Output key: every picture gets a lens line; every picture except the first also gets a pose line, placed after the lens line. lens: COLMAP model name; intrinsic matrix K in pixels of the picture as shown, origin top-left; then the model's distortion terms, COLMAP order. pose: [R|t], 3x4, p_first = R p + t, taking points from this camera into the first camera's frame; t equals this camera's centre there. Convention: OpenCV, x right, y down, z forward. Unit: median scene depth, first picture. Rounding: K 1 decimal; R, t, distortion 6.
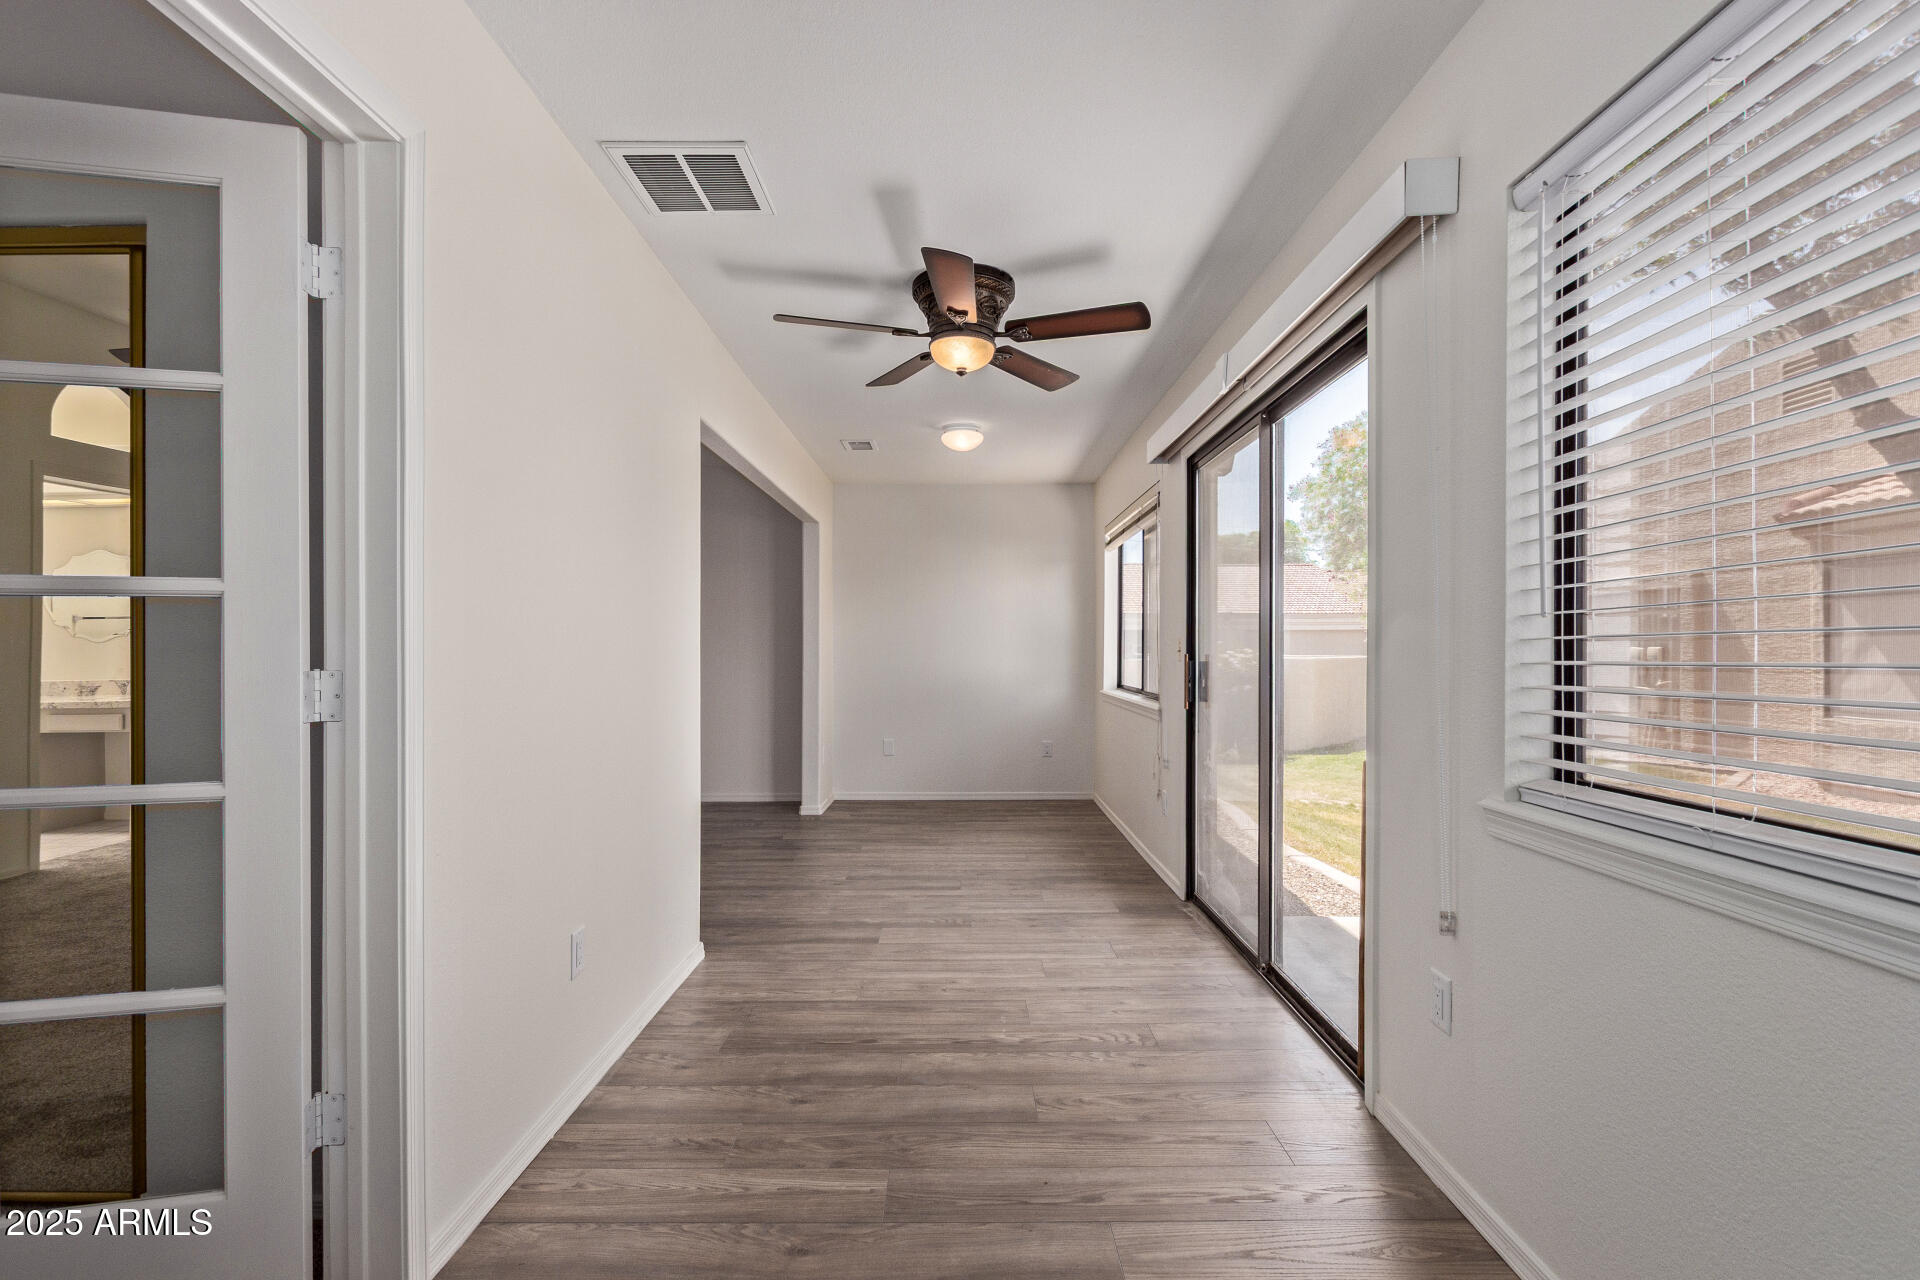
lens RADIAL K [[882.3, 0, 957.9], [0, 882.3, 648.8], [0, 0, 1]] dist [0.010005, -0.004745]
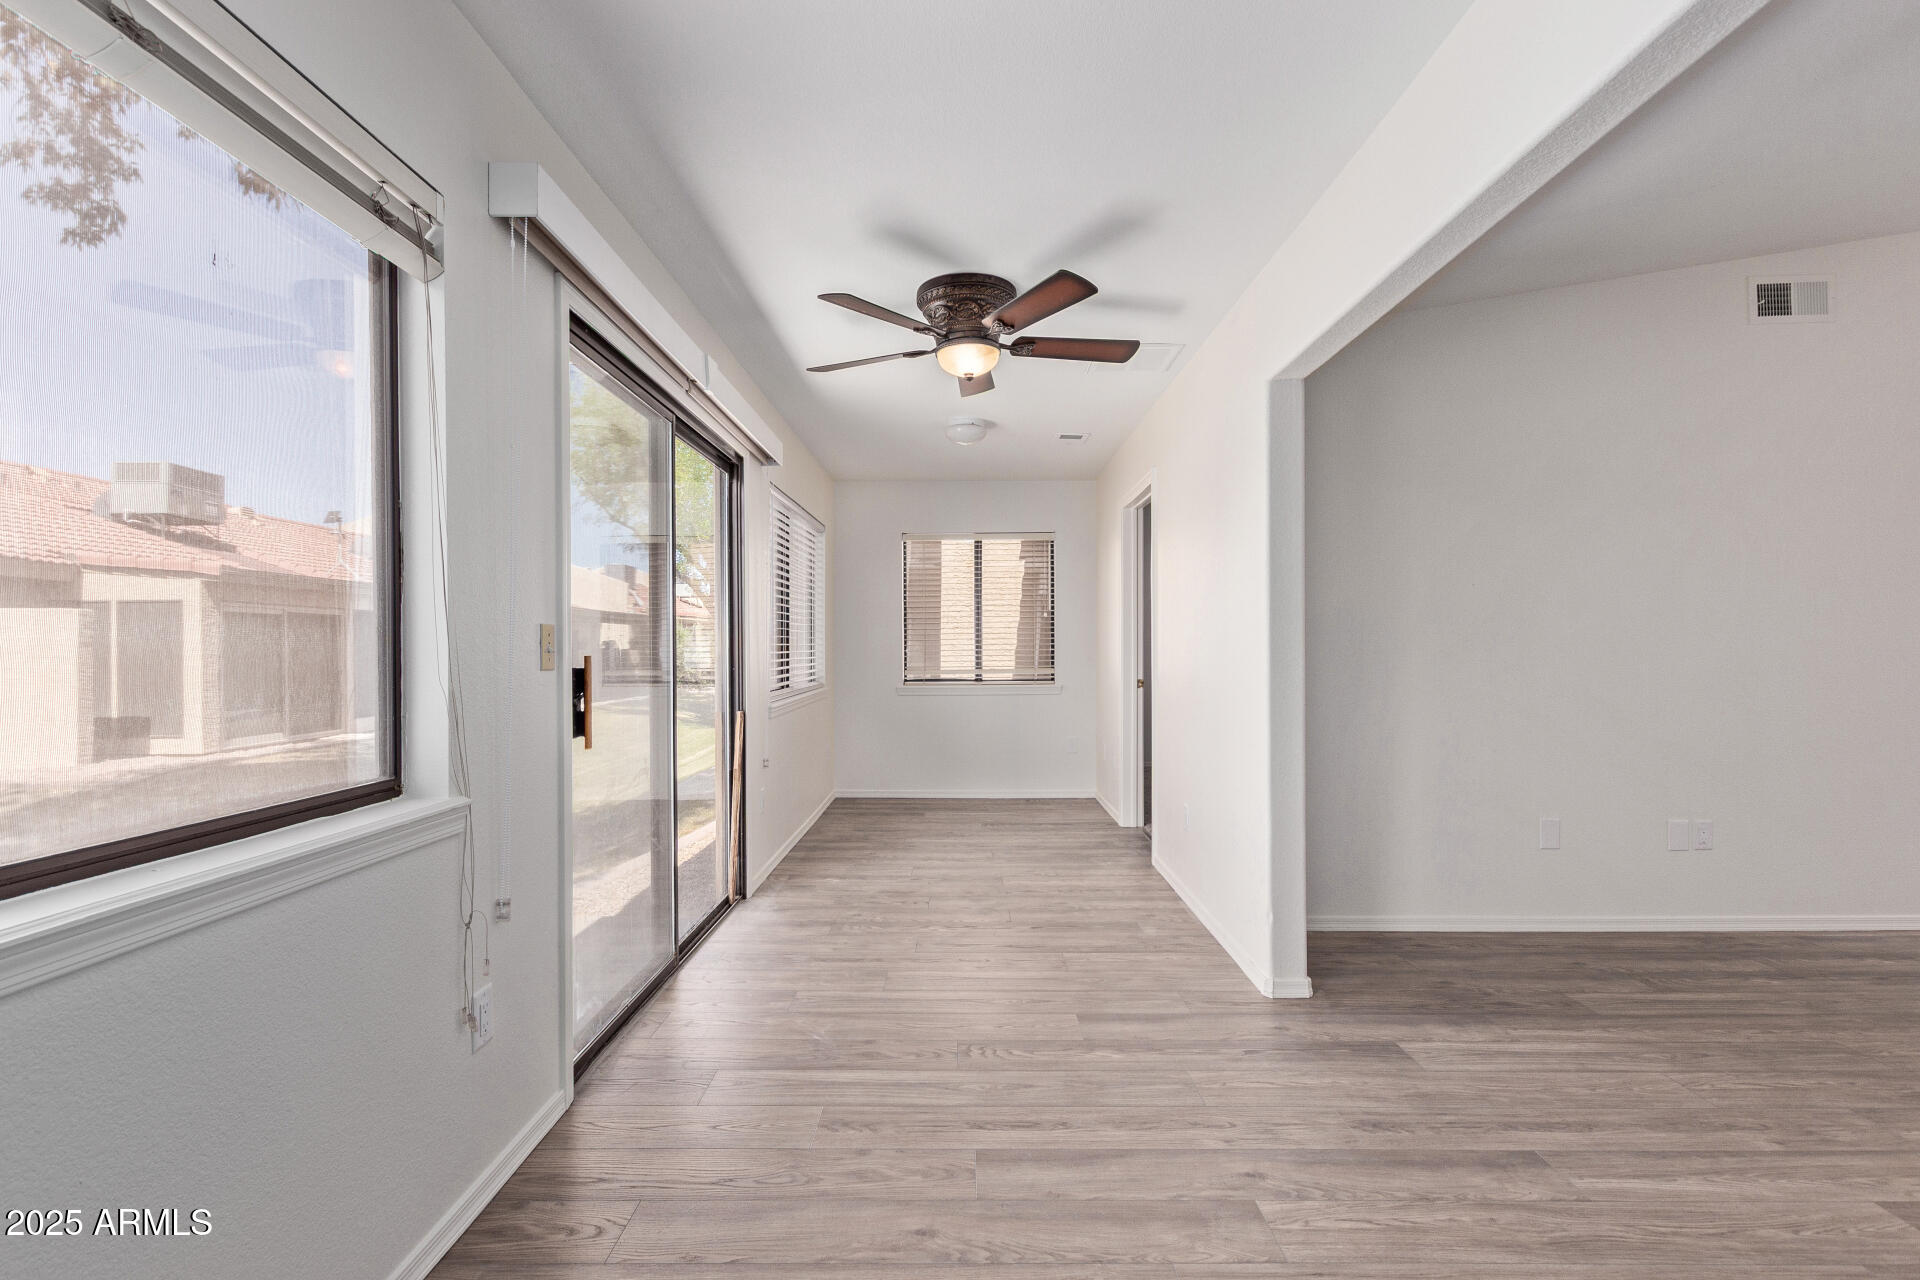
lens RADIAL K [[882.3, 0, 955.1], [0, 882.3, 647.7], [0, 0, 1]] dist [0.010005, -0.004745]
pose [[-0.999960, 0.002617, 0.008517, 0.012779], [0.002598, 0.999994, -0.002200, 0.003816], [-0.008523, -0.002178, -0.999961, 1.994831]]
